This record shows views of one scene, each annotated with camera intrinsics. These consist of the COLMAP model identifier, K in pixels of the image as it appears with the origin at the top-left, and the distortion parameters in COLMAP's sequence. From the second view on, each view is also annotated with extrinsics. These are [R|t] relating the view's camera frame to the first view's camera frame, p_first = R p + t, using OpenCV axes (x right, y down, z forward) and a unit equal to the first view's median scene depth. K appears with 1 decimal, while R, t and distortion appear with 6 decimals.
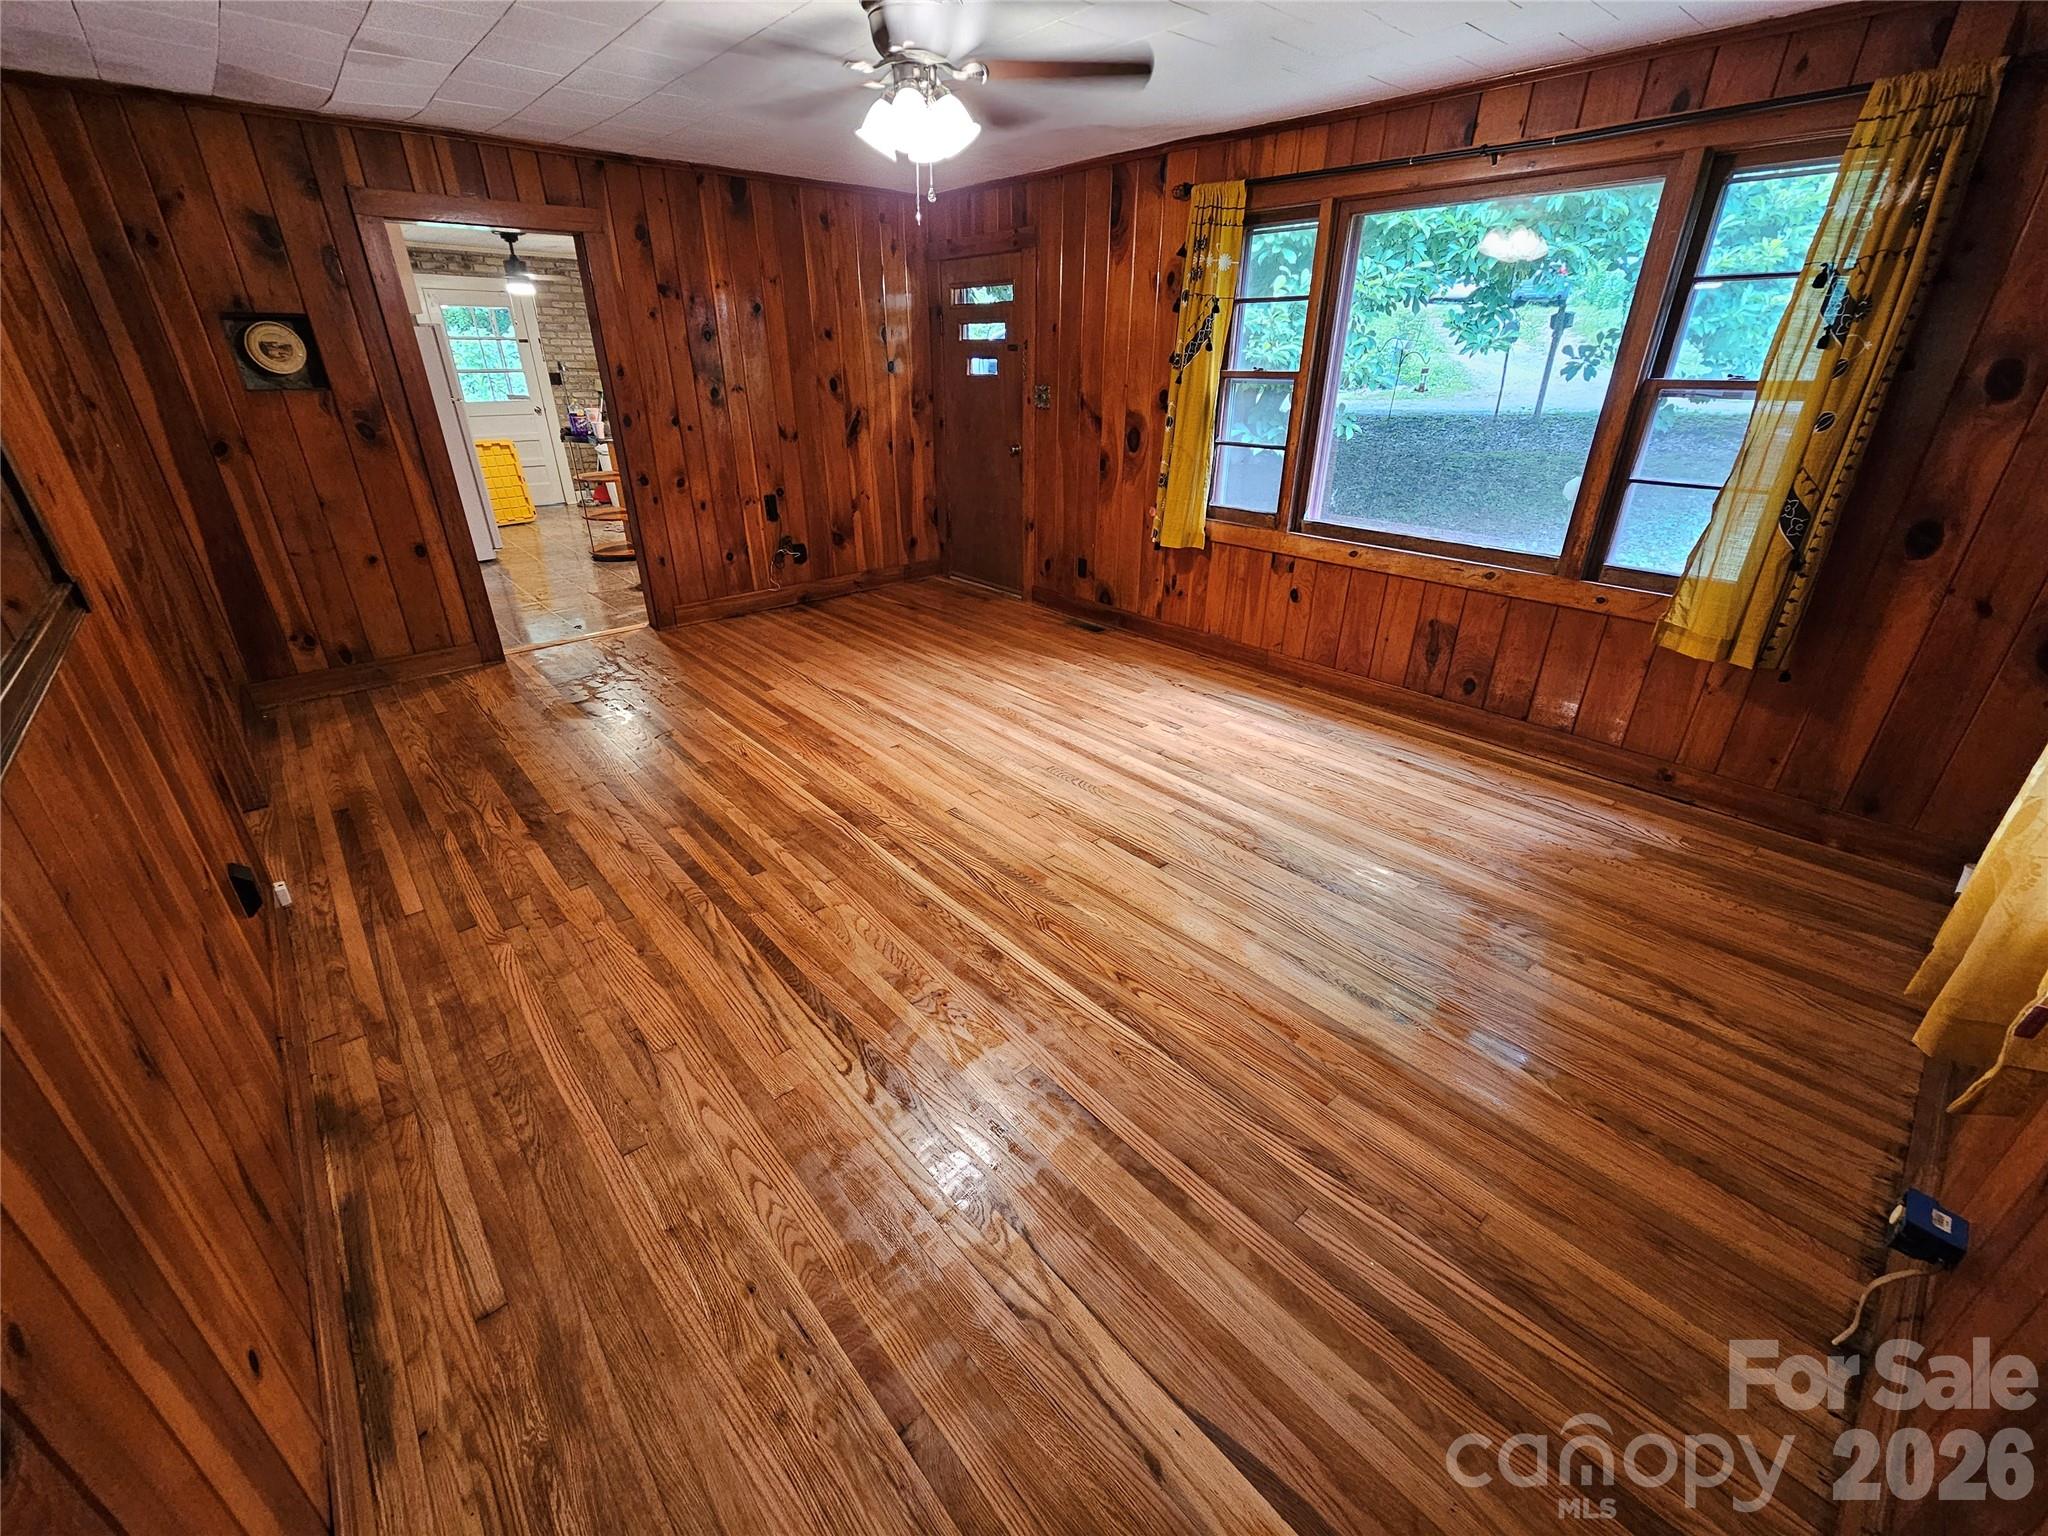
lens RADIAL K [[838.3, 0, 1013.7], [0, 838.3, 761.3], [0, 0, 1]] dist [0.001161, -0.002333]
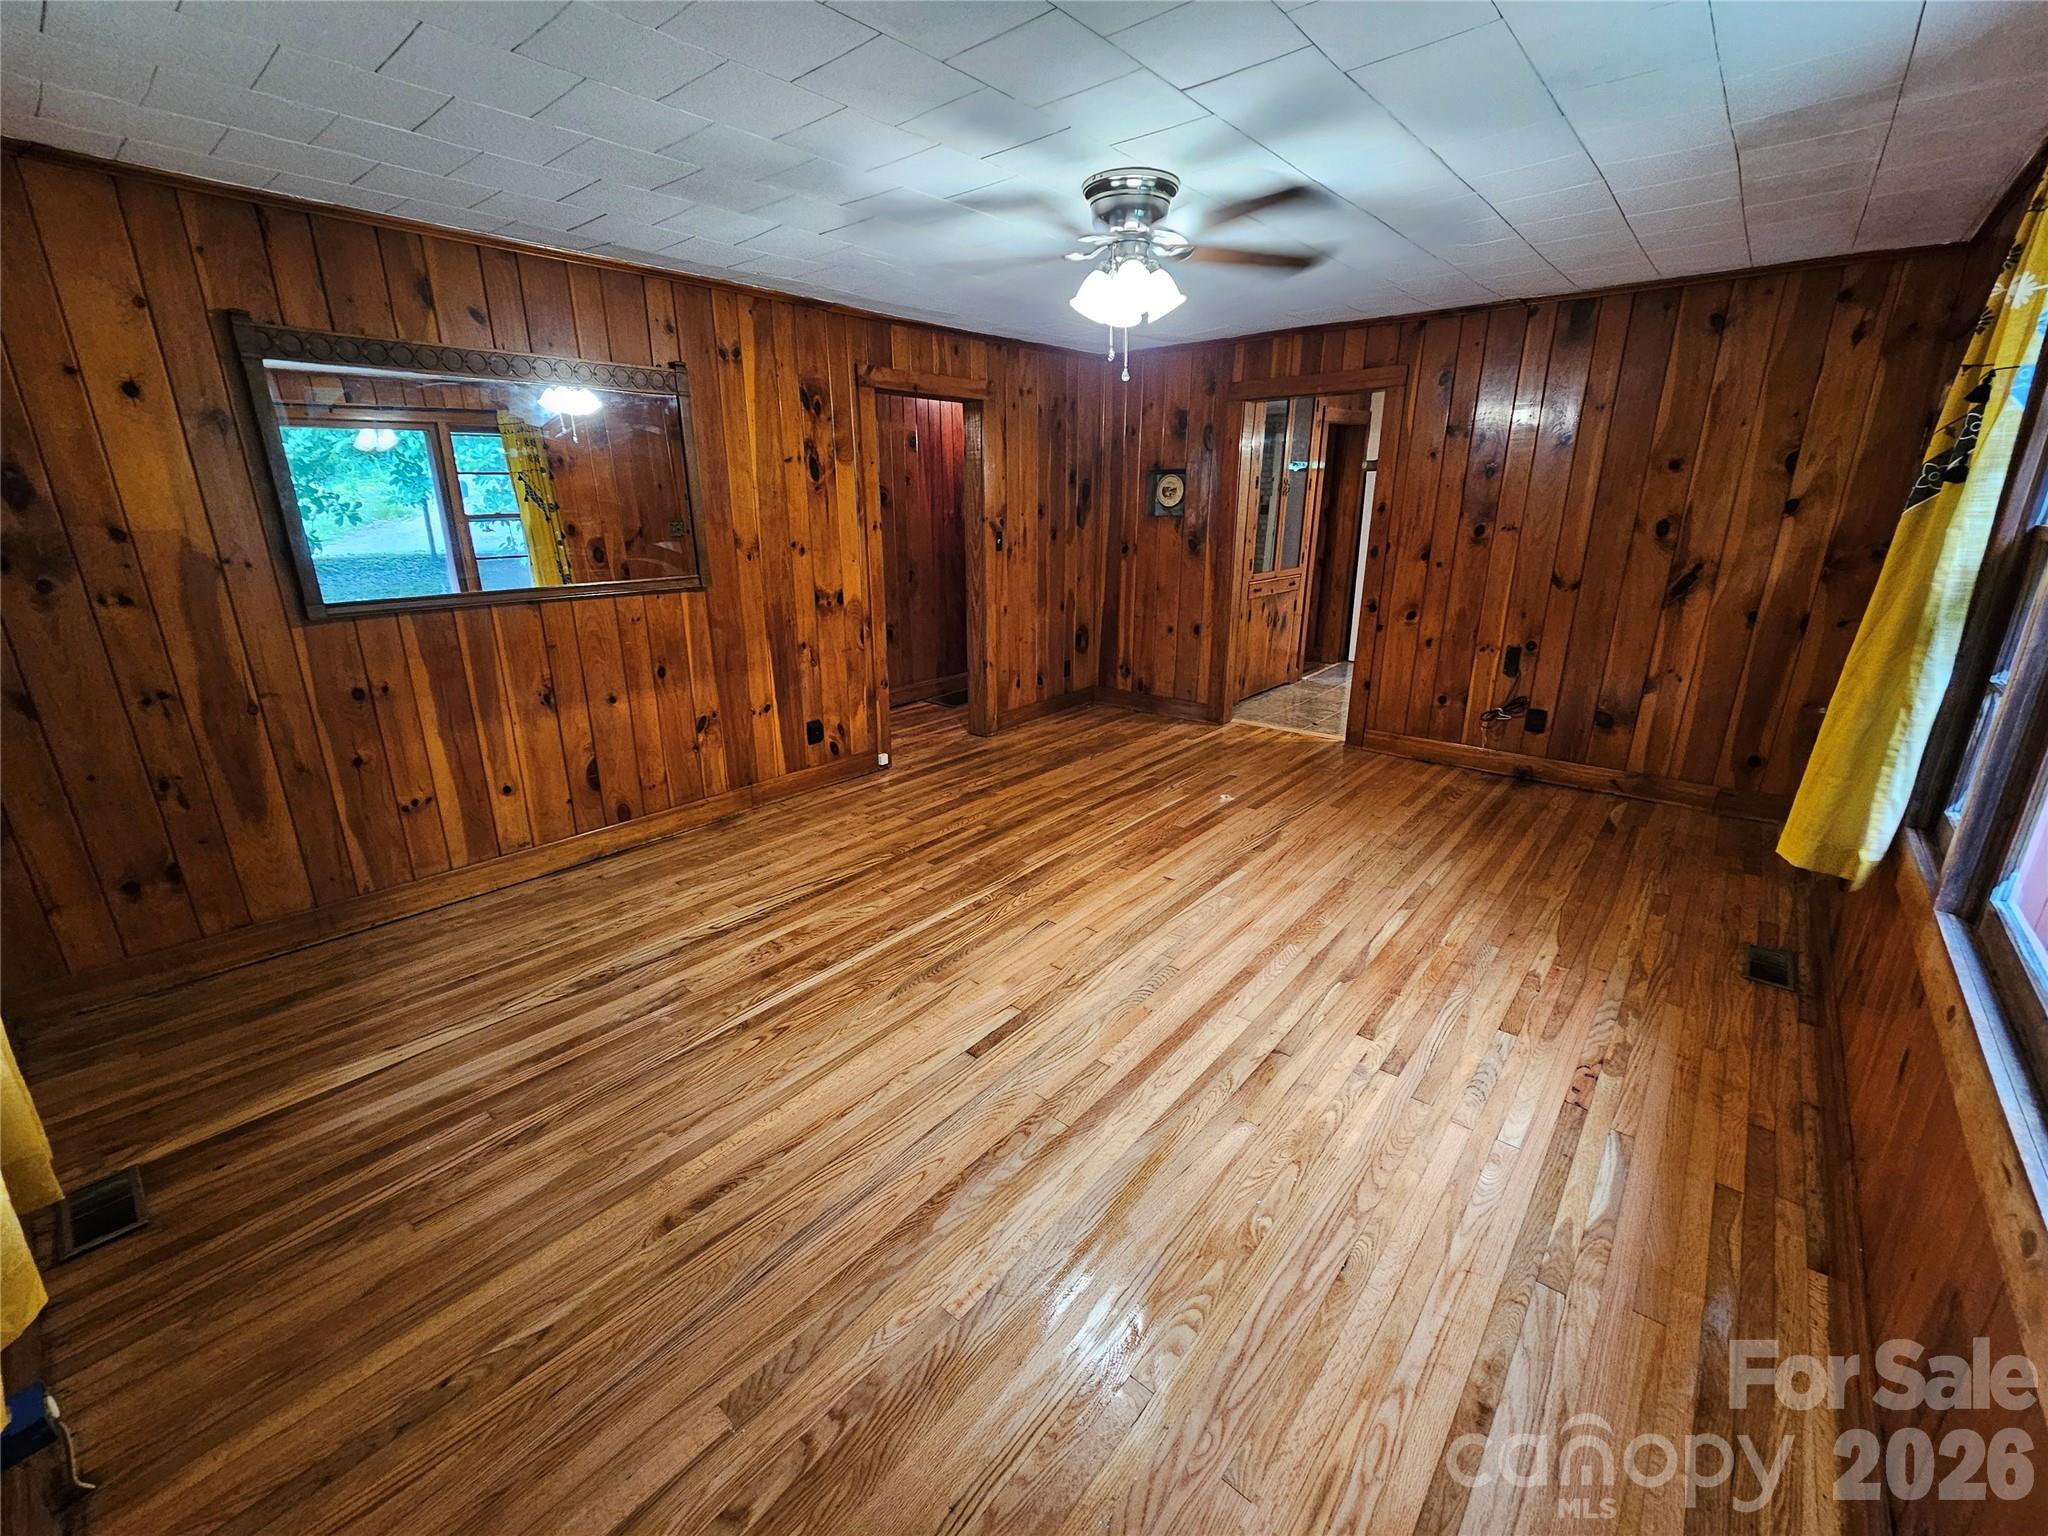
lens RADIAL K [[838.3, 0, 1013.7], [0, 838.3, 761.3], [0, 0, 1]] dist [0.001161, -0.002333]
pose [[0.138300, 0.297755, -0.944571, 0.720142], [-0.423016, 0.880123, 0.215503, -0.274696], [0.895506, 0.369764, 0.247676, 0.562782]]
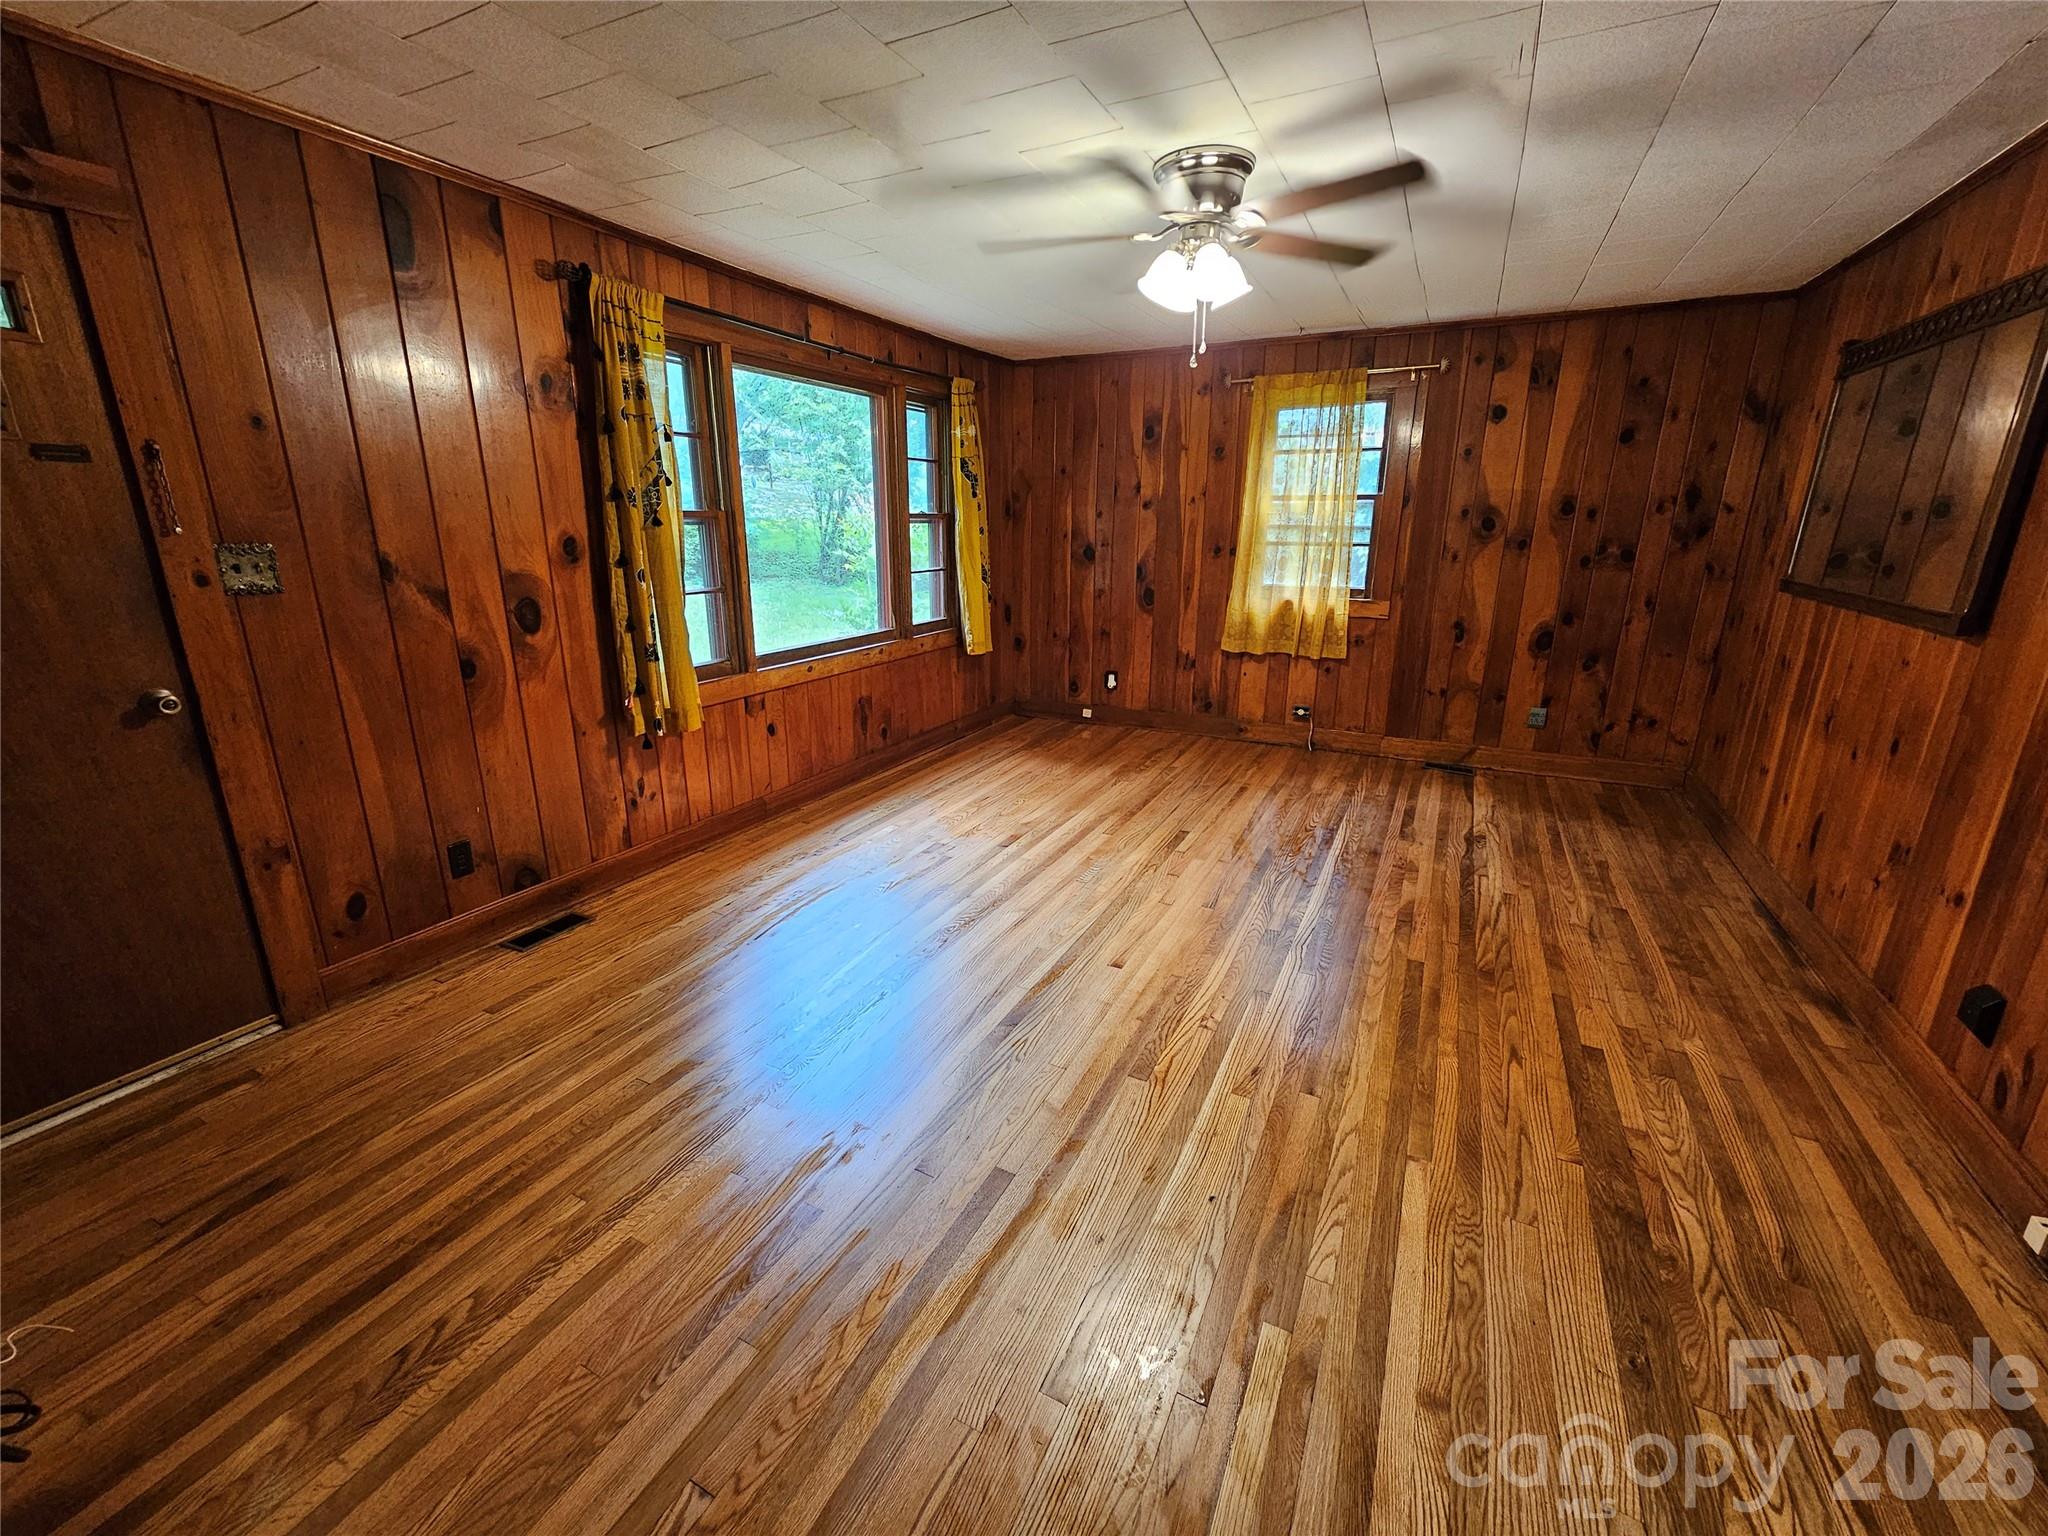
lens RADIAL K [[838.3, 0, 1013.7], [0, 838.3, 761.3], [0, 0, 1]] dist [0.001161, -0.002333]
pose [[-0.367478, -0.264217, 0.891712, -0.757129], [0.402370, 0.819252, 0.408565, -0.534168], [-0.838486, 0.508936, -0.194744, 1.154616]]
